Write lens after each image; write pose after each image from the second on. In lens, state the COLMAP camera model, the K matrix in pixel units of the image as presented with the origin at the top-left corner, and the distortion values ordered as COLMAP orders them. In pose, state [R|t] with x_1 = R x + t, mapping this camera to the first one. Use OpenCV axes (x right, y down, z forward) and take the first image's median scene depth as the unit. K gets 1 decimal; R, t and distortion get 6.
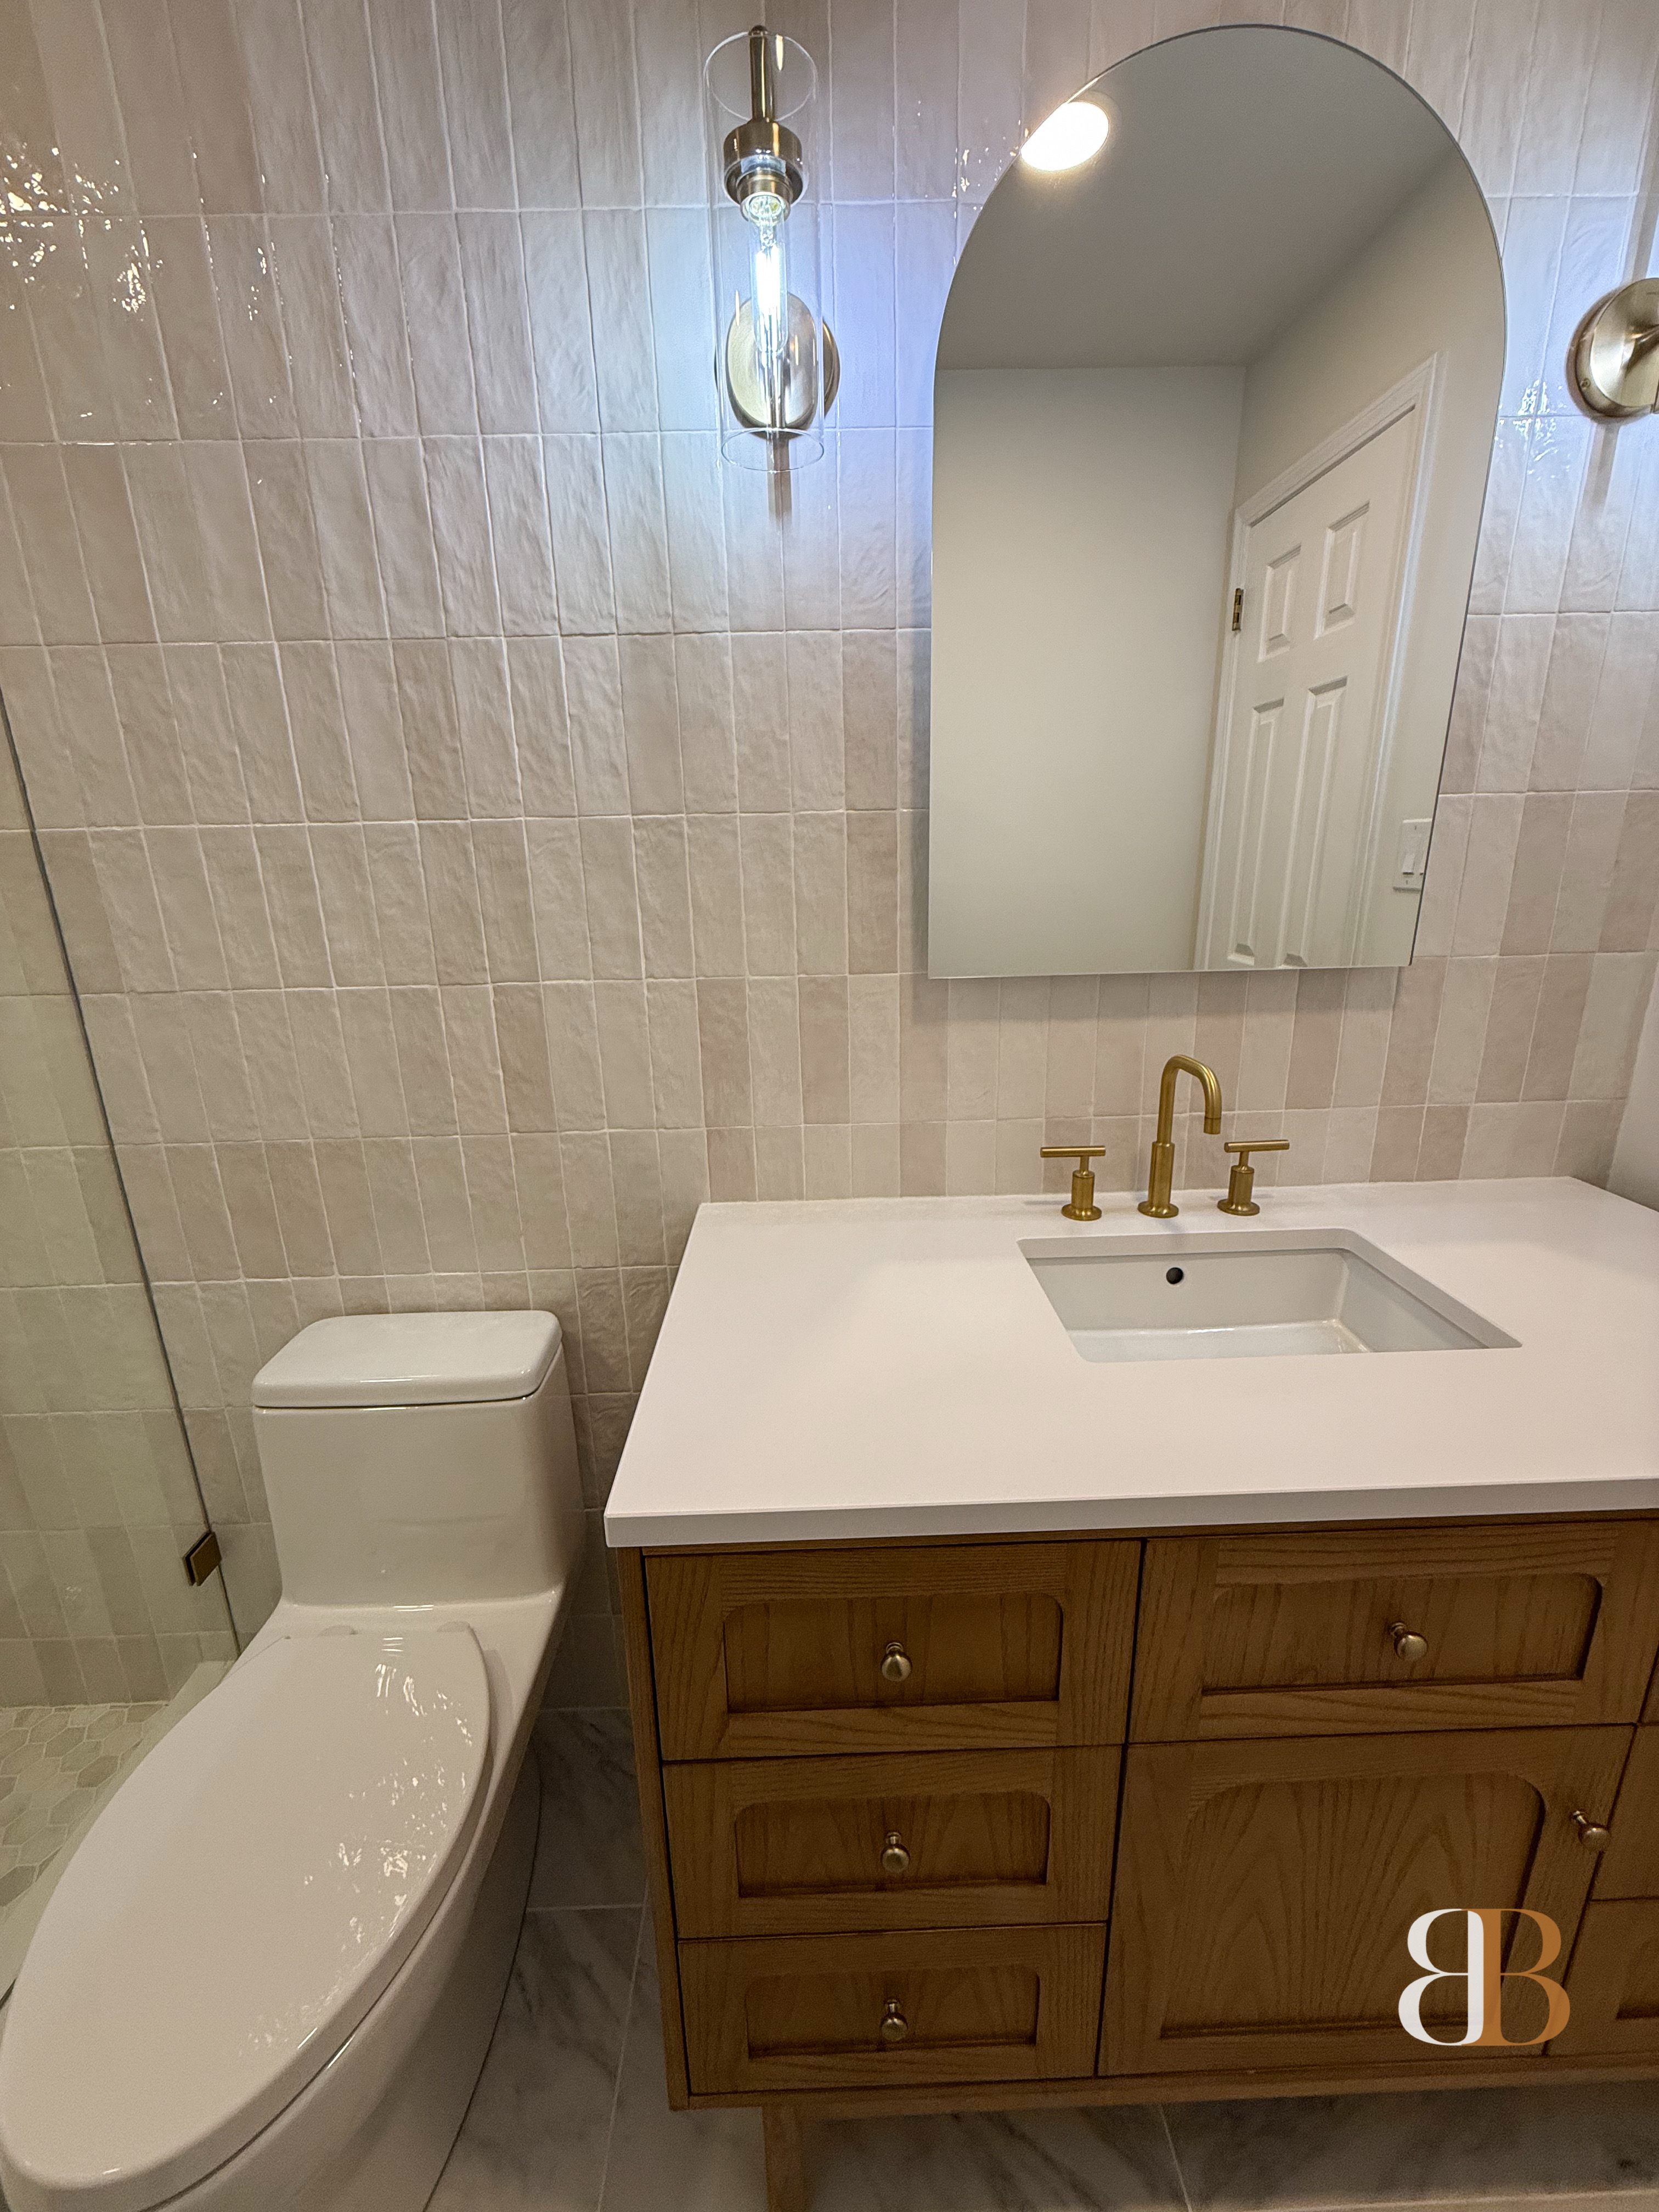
lens RADIAL K [[882.8, 0, 828.6], [0, 882.8, 1104.2], [0, 0, 1]] dist [0.000604, -0.000365]
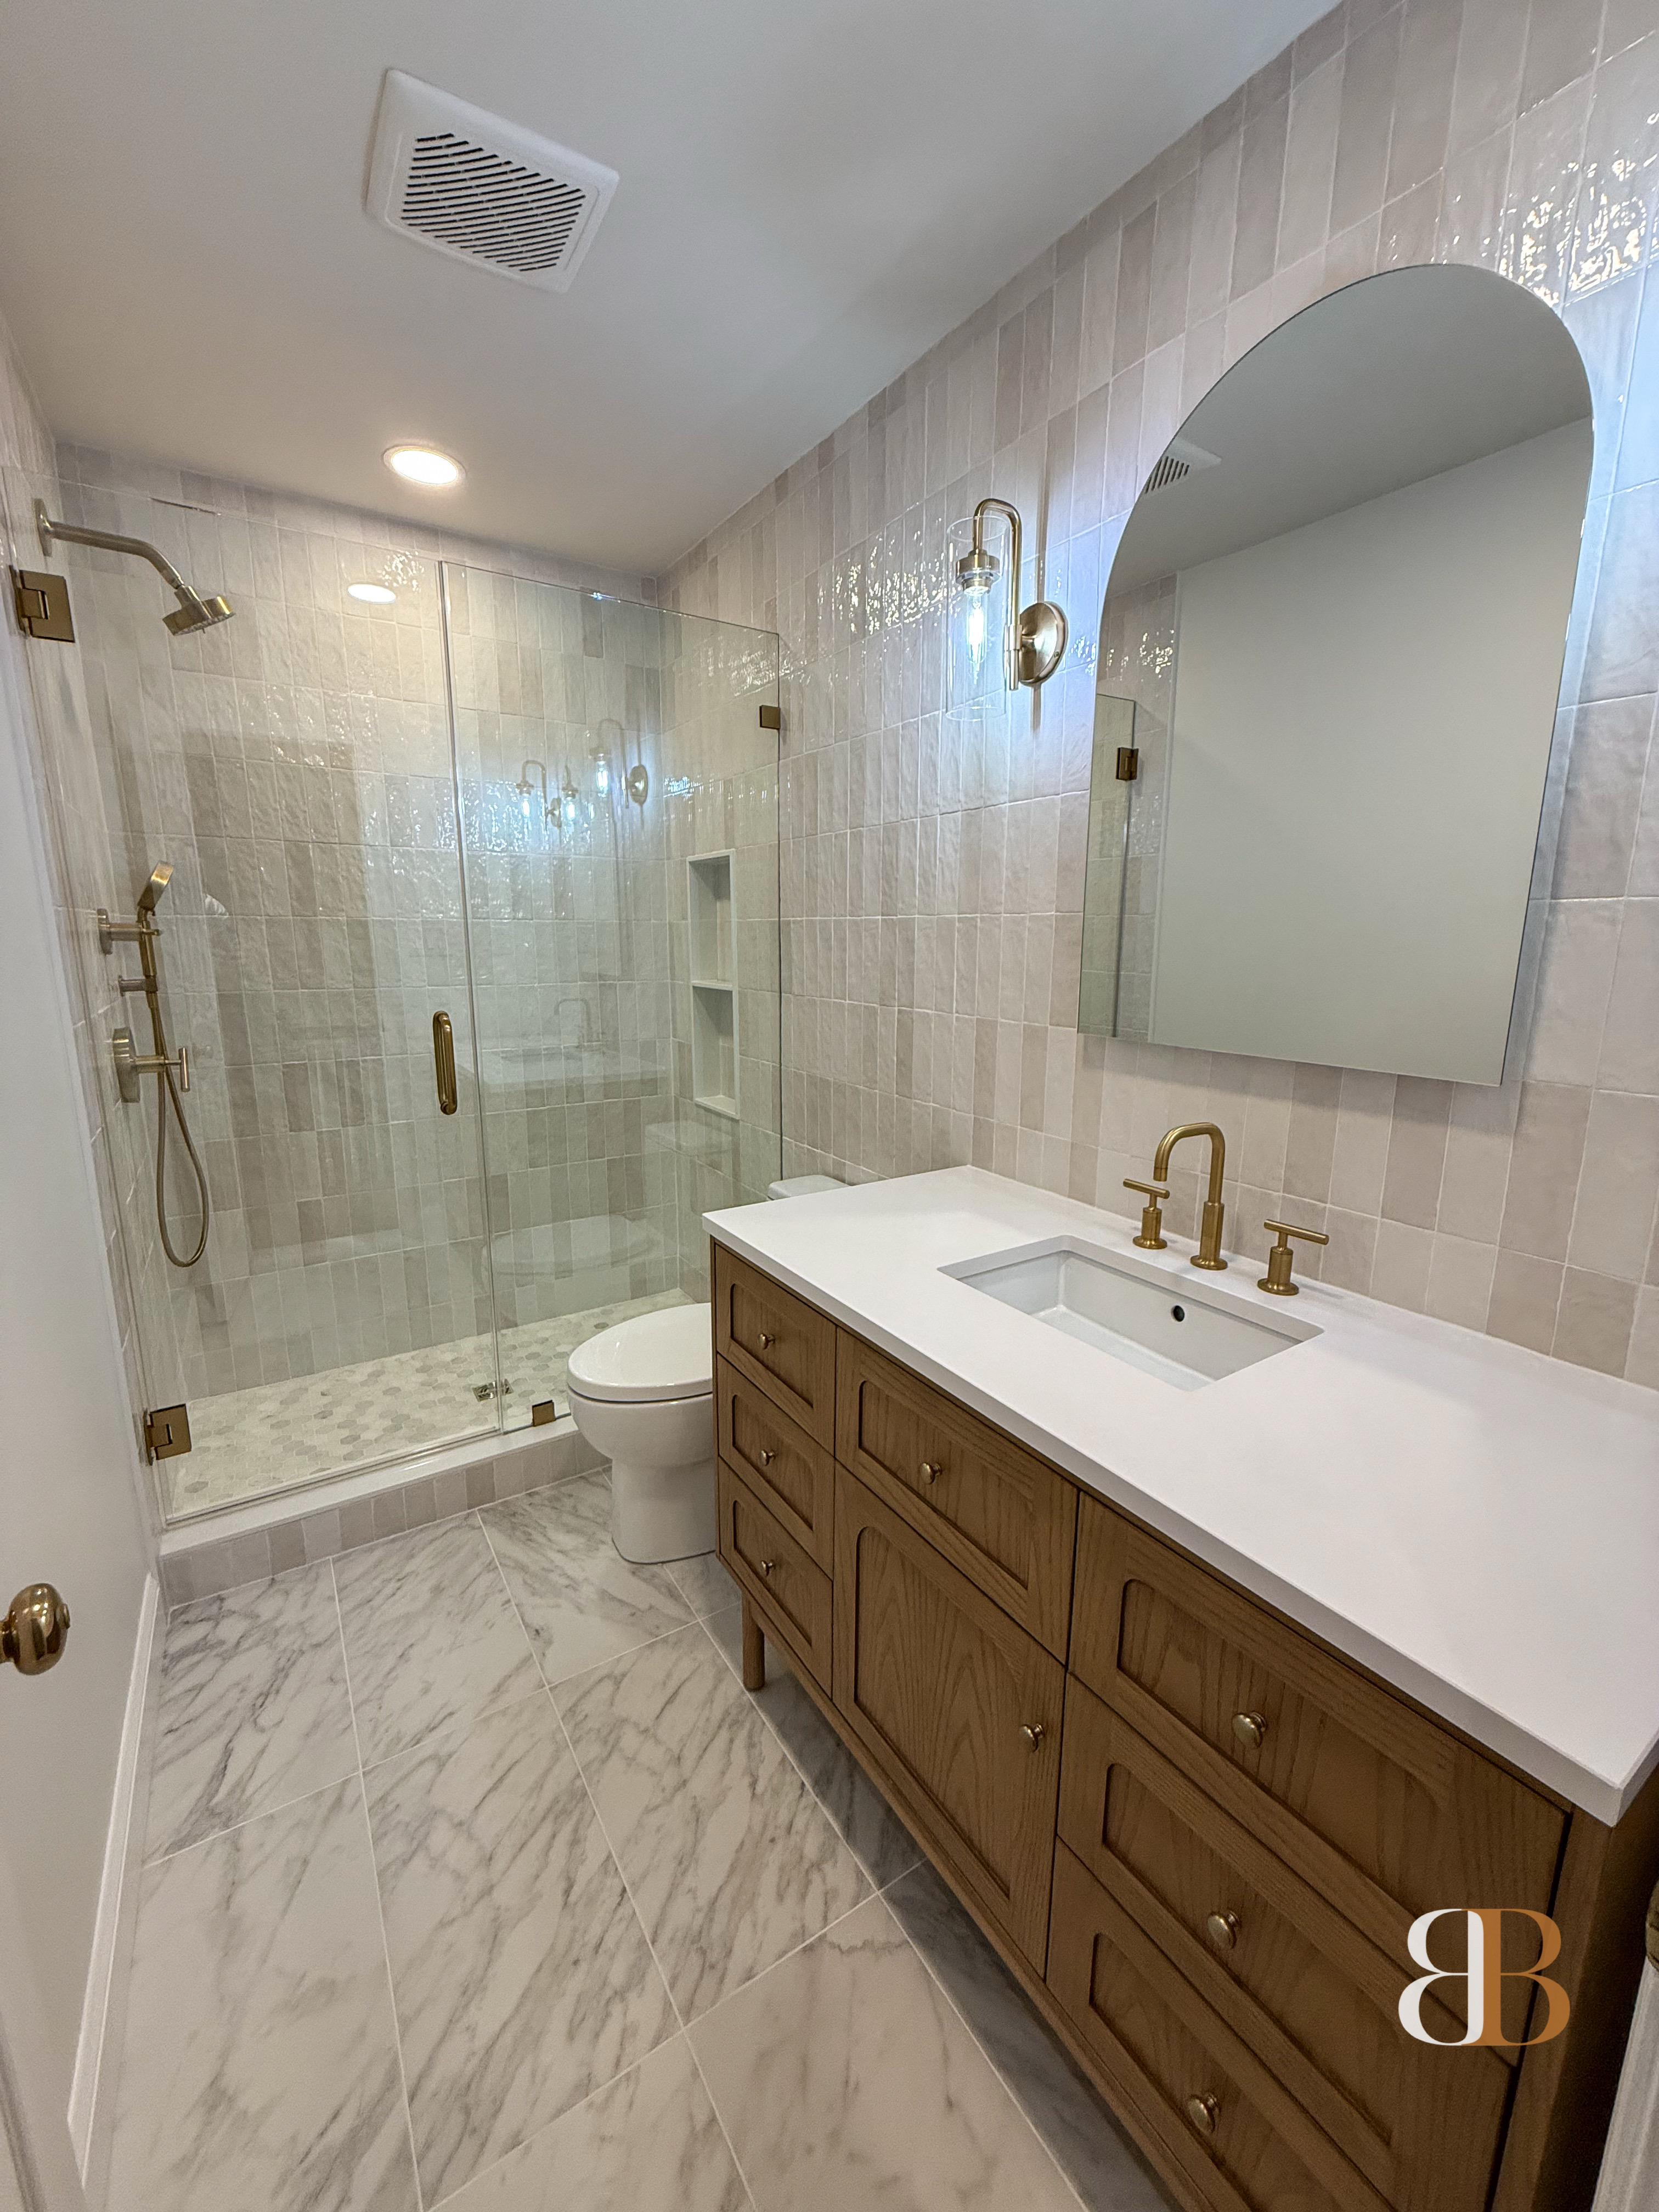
lens RADIAL K [[882.8, 0, 830.2], [0, 882.8, 1102.1], [0, 0, 1]] dist [0.000604, -0.000365]
pose [[0.521921, 0.185911, -0.832488, 1.081024], [-0.240351, 0.968467, 0.065592, -0.038265], [0.818431, 0.165855, 0.550147, -0.044865]]
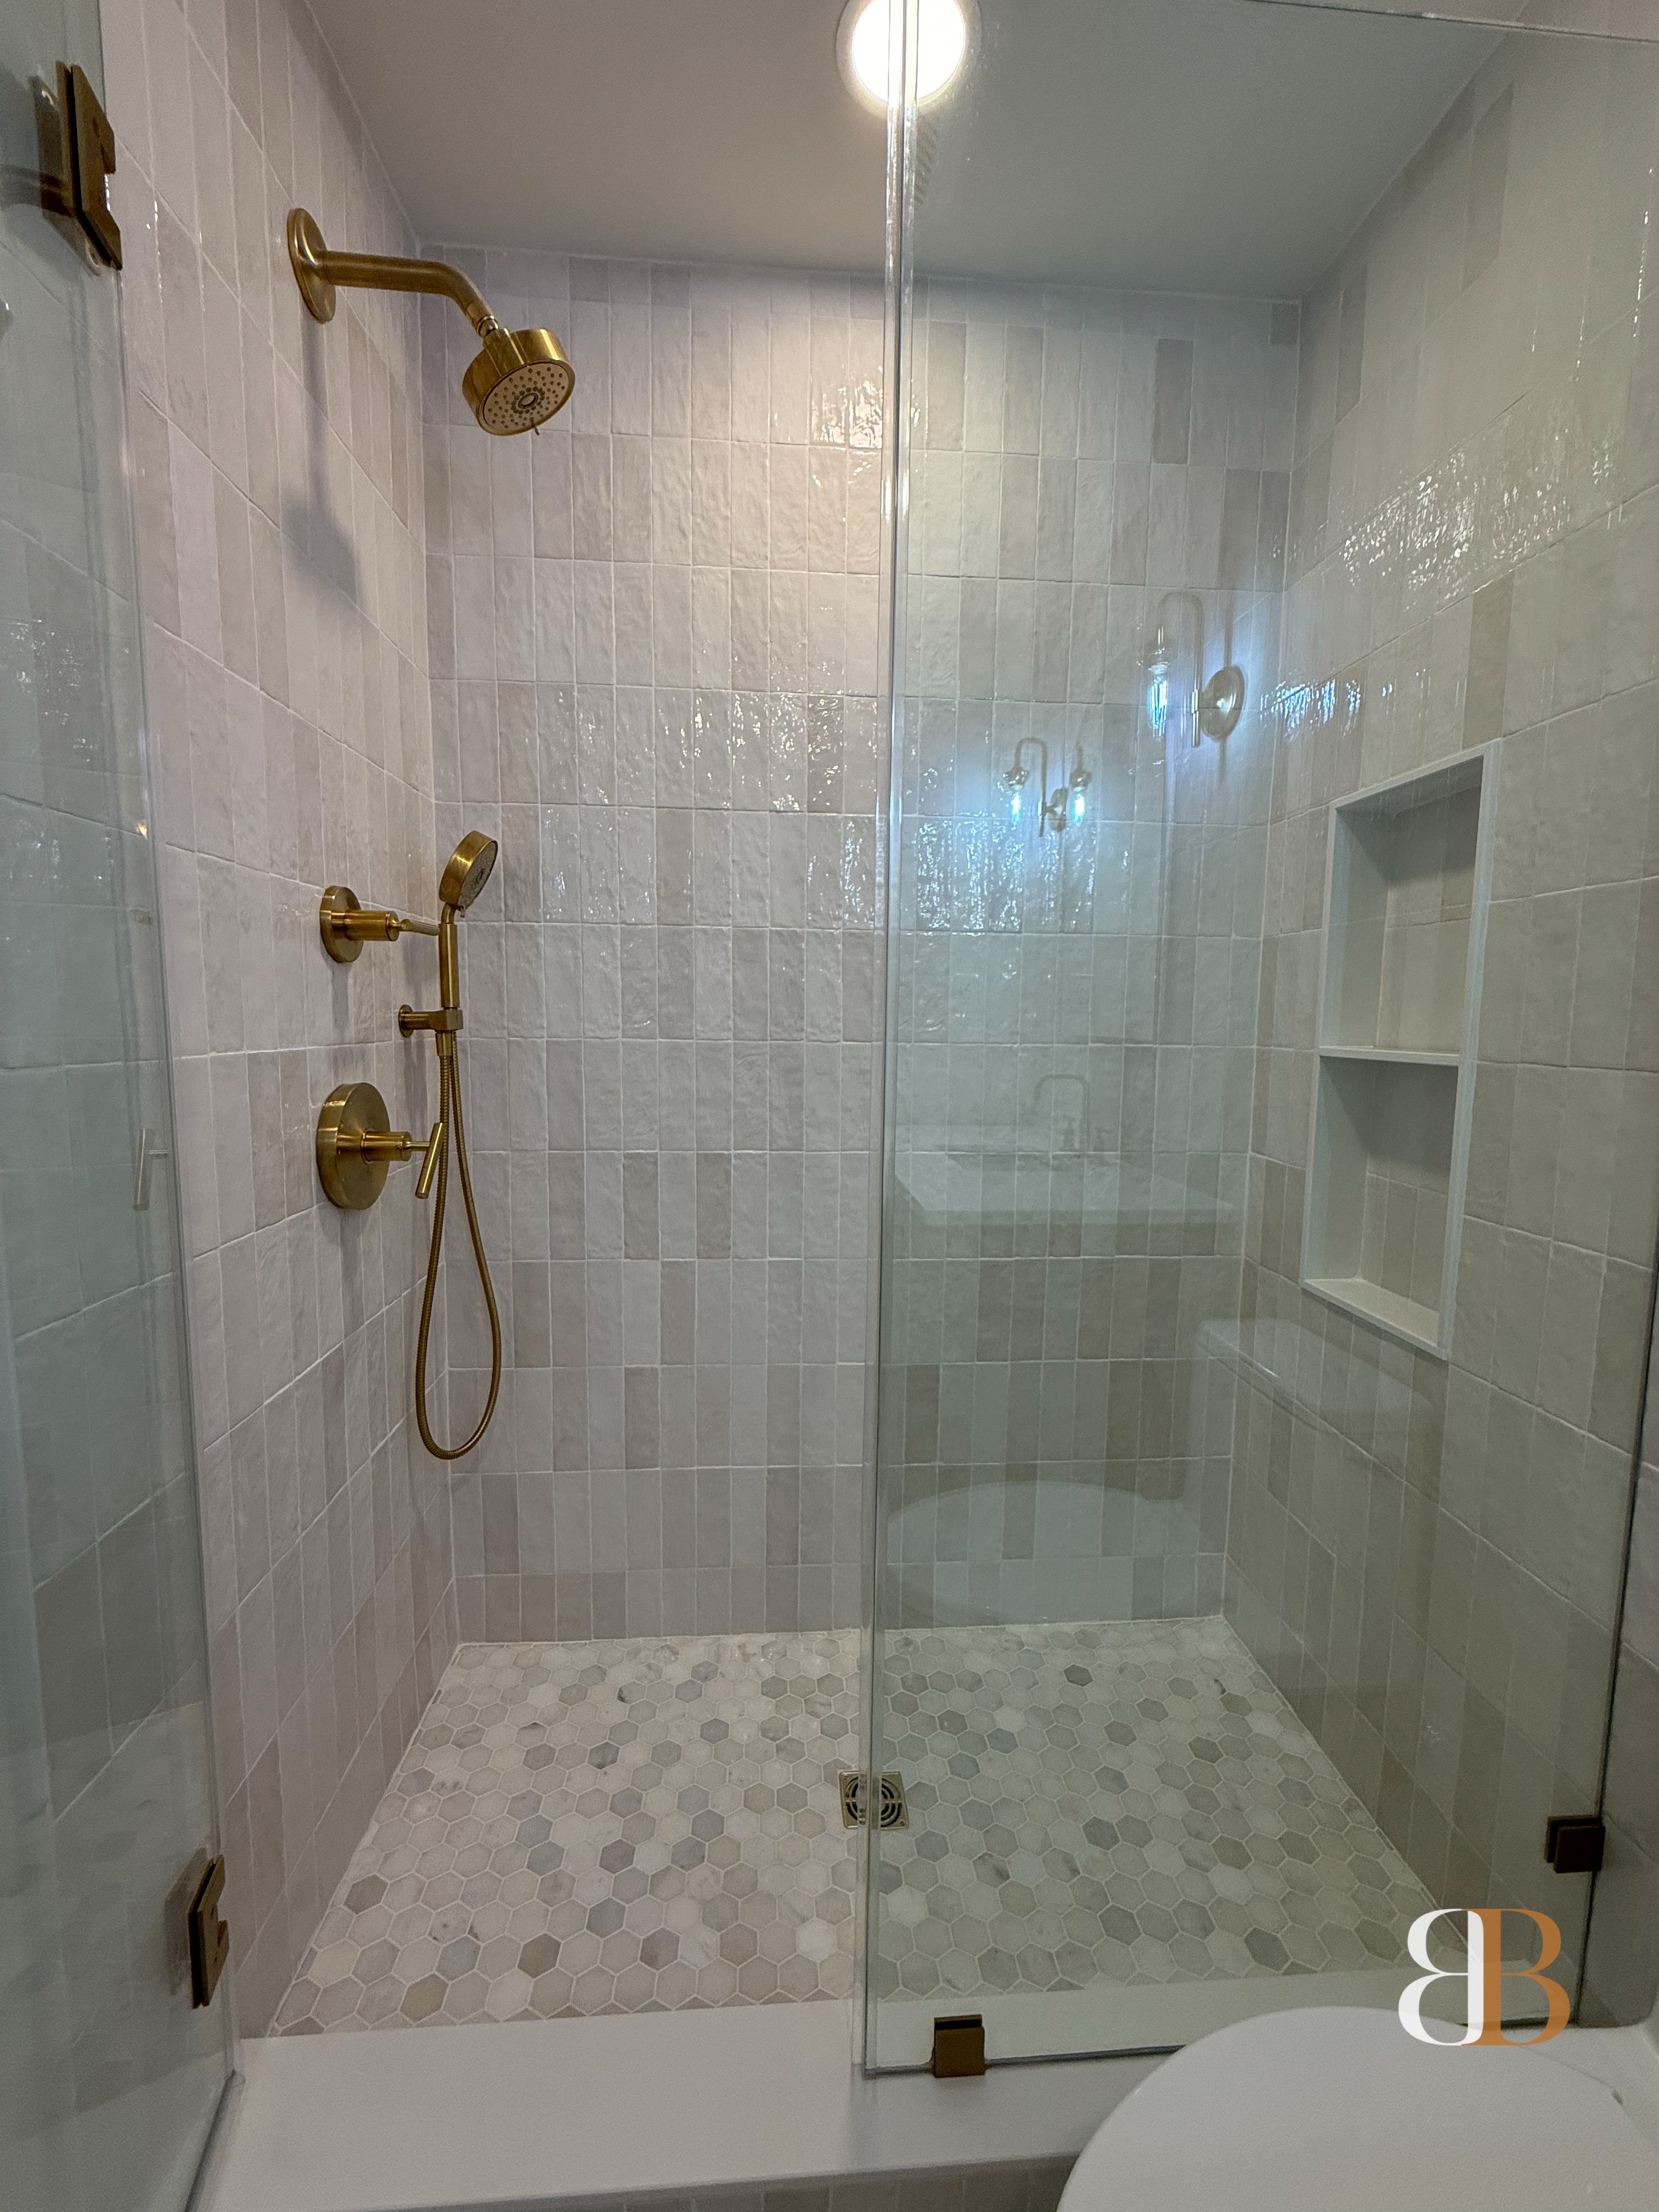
lens RADIAL K [[882.8, 0, 825.6], [0, 882.8, 1104.8], [0, 0, 1]] dist [0.000604, -0.000365]
pose [[0.038625, 0.125535, -0.991337, -0.103588], [-0.275901, 0.954852, 0.110165, 0.025697], [0.960410, 0.269255, 0.071516, 0.226523]]
